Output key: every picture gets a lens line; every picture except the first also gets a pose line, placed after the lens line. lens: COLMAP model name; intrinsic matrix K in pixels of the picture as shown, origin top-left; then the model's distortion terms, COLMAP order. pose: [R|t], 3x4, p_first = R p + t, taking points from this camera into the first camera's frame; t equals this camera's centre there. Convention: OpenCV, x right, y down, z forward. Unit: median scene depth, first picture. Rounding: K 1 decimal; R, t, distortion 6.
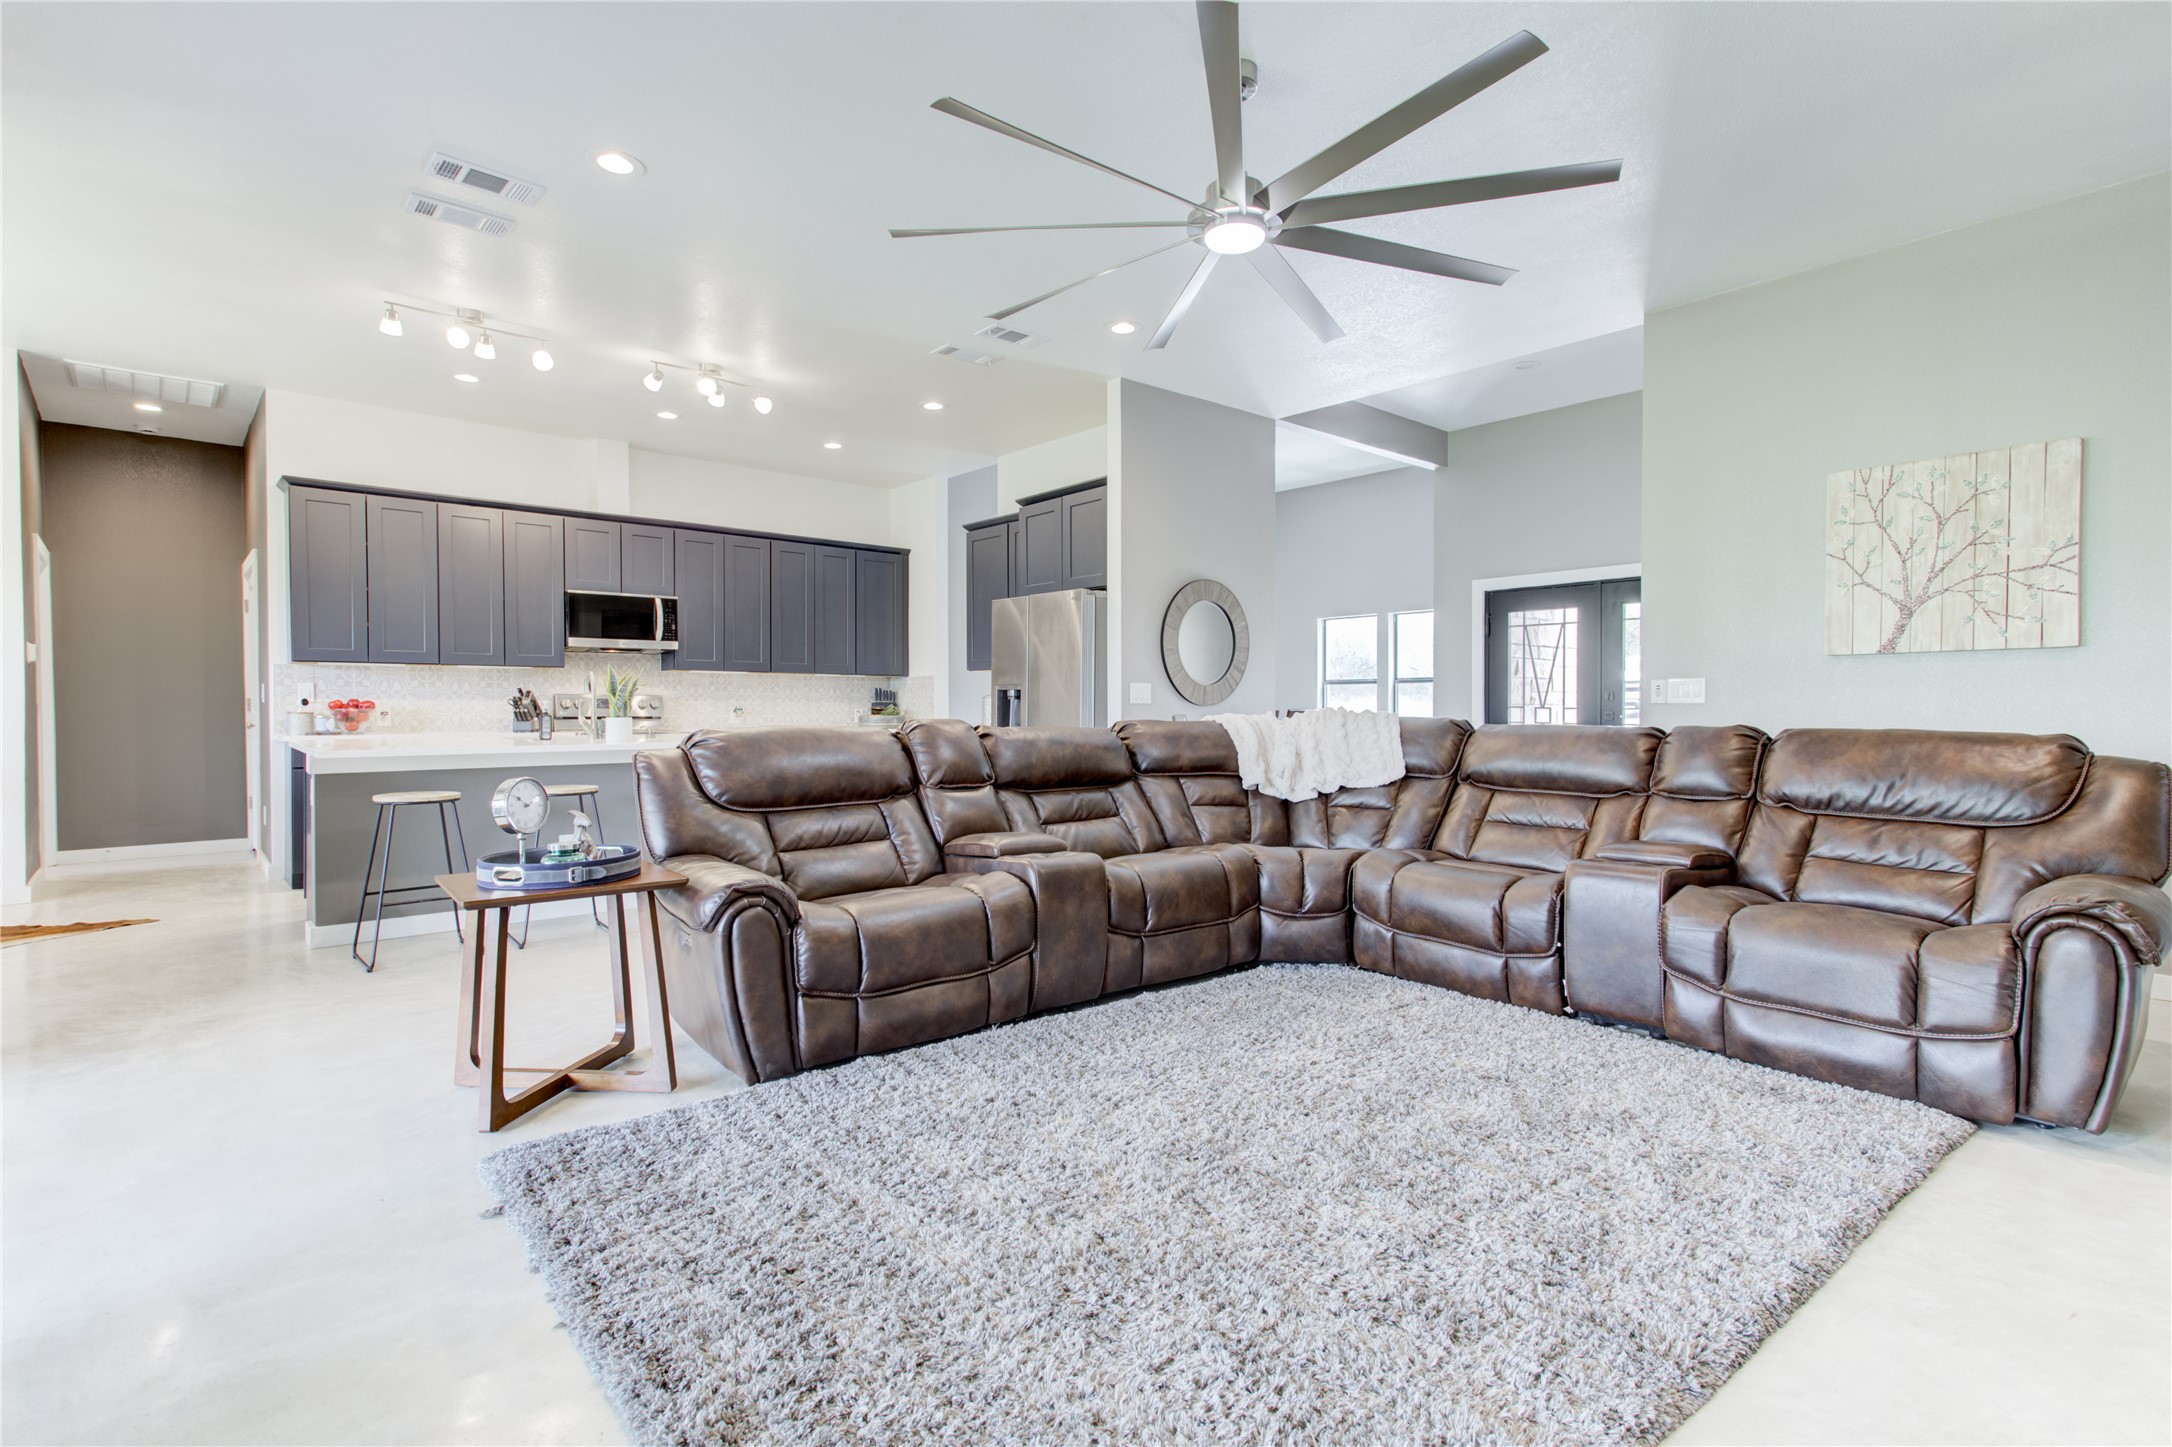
lens RADIAL K [[1048.5, 0, 1086.8], [0, 1048.5, 725.9], [0, 0, 1]] dist [0.026412, 0.002718]
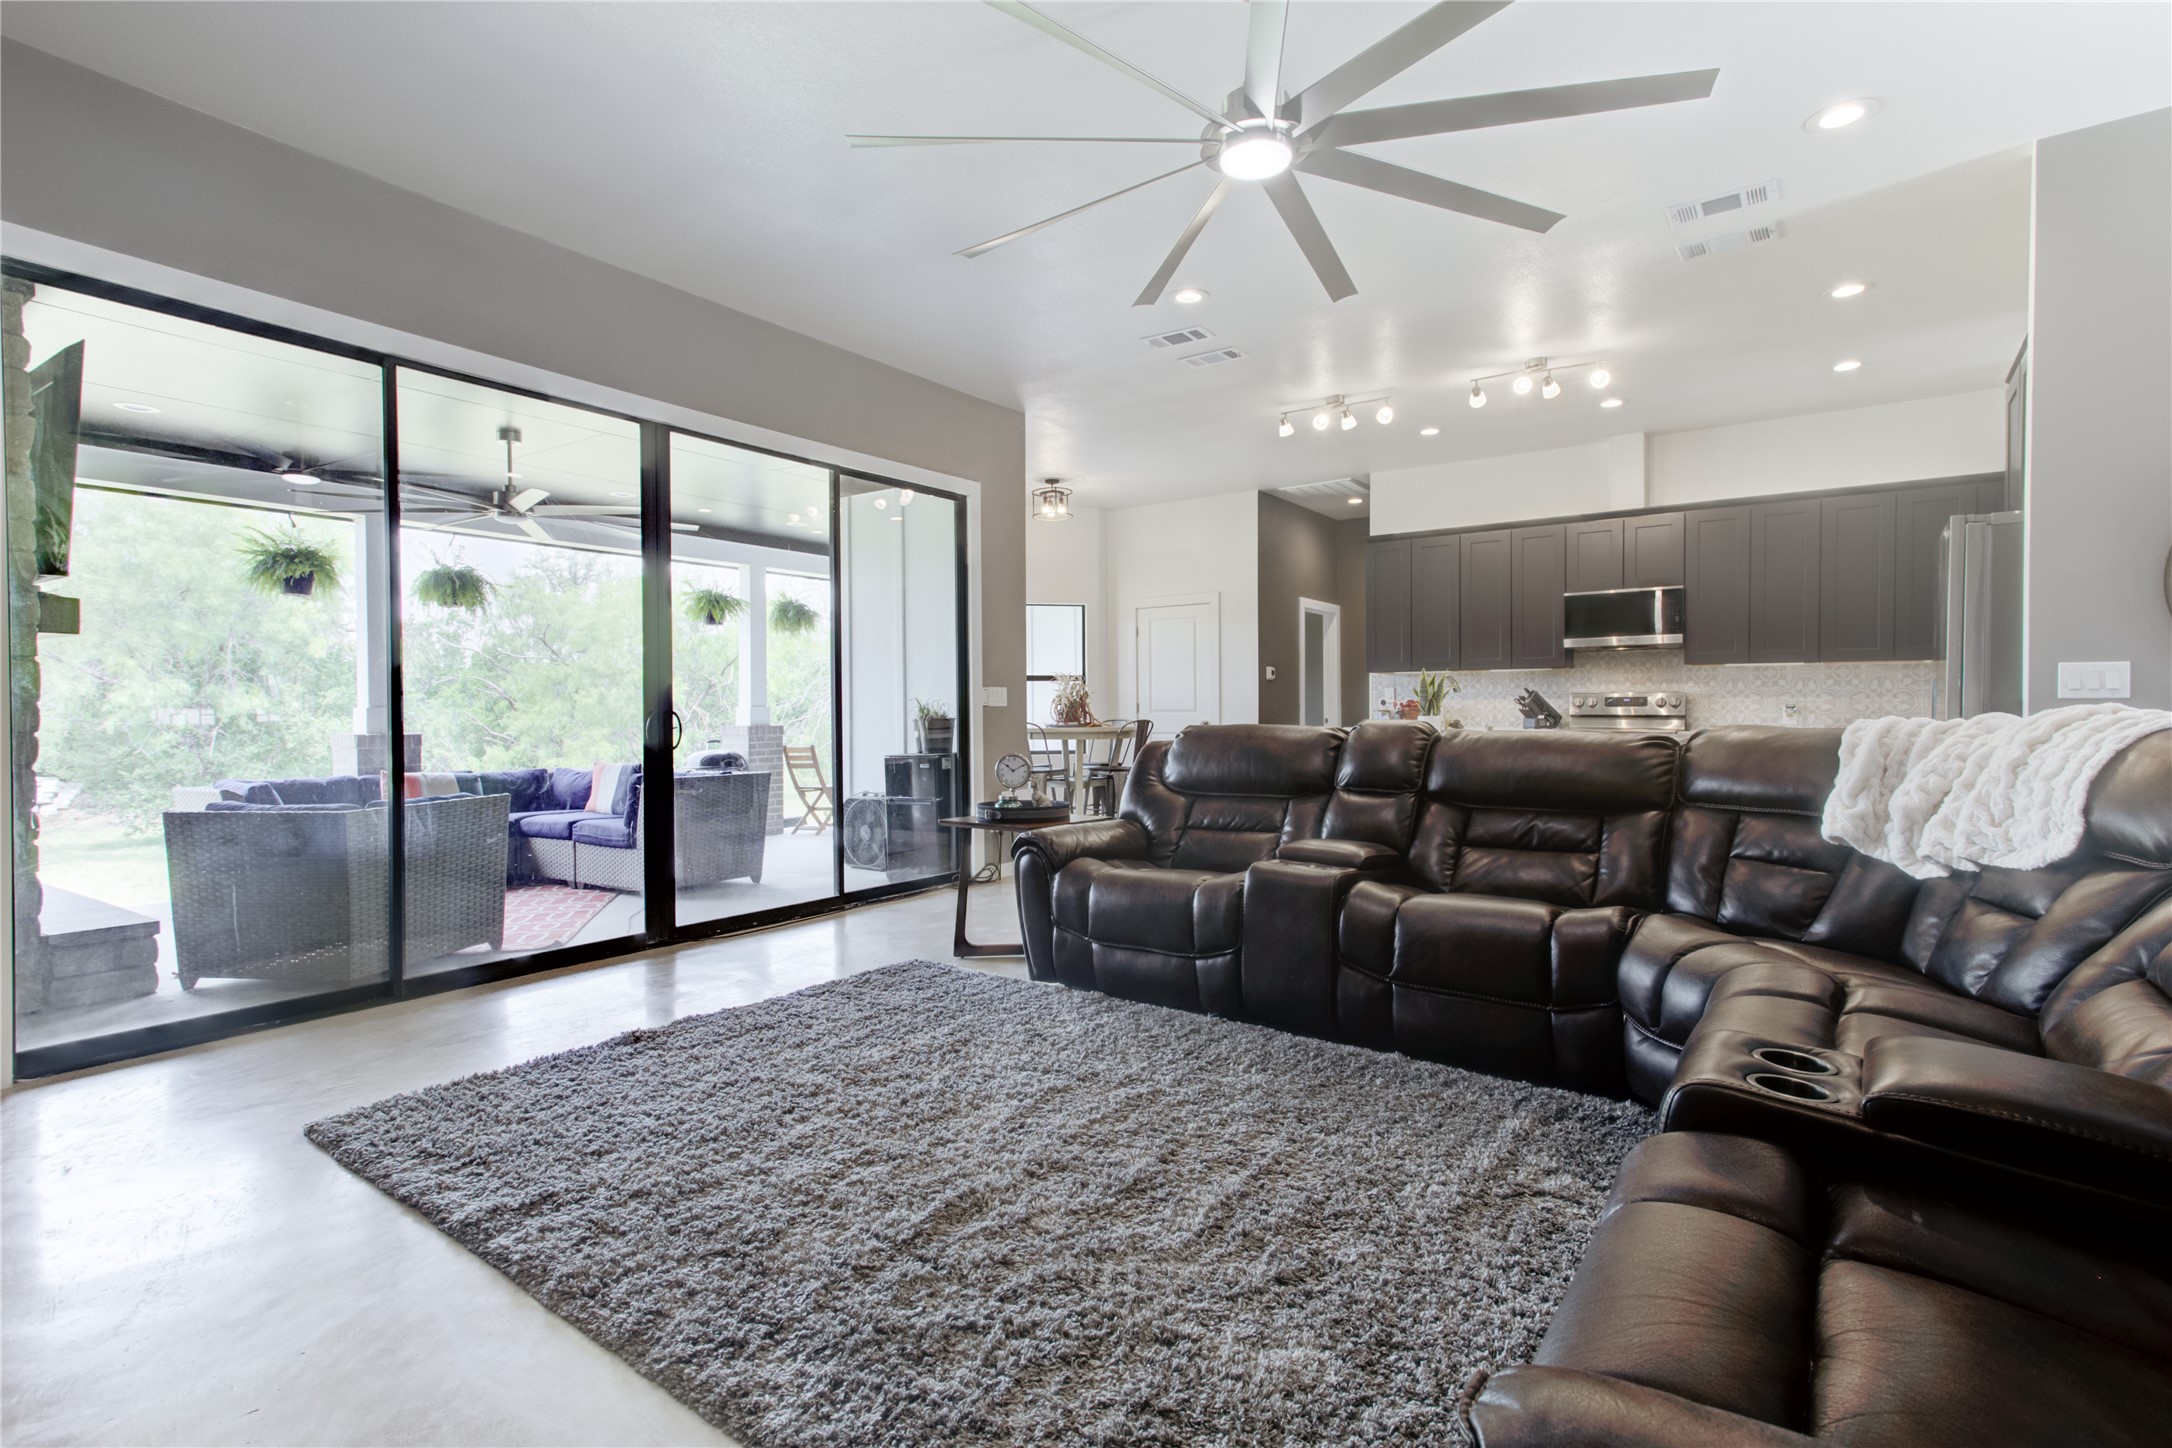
lens RADIAL K [[1048.5, 0, 1090.4], [0, 1048.5, 717.4], [0, 0, 1]] dist [0.026412, 0.002718]
pose [[0.238428, 0.009971, -0.971109, 0.421916], [-0.015537, 0.999858, 0.006452, -0.005647], [0.971036, 0.013549, 0.238549, 0.302274]]
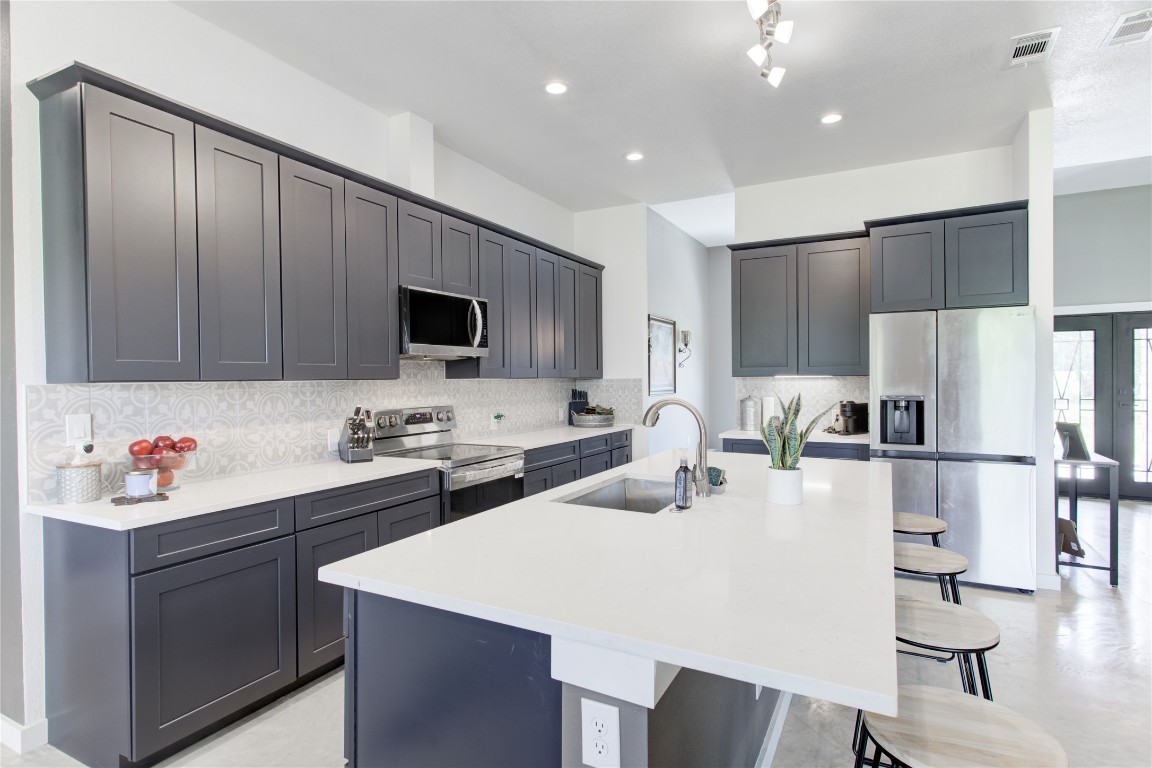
lens RADIAL K [[604.9, 0, 581.5], [0, 604.9, 385.1], [0, 0, 1]] dist [0.027896, 0.000093]
pose [[0.928339, -0.011146, 0.371566, -0.555453], [0.014240, 0.999883, -0.005583, -0.047615], [-0.371461, 0.010474, 0.928390, 0.522131]]
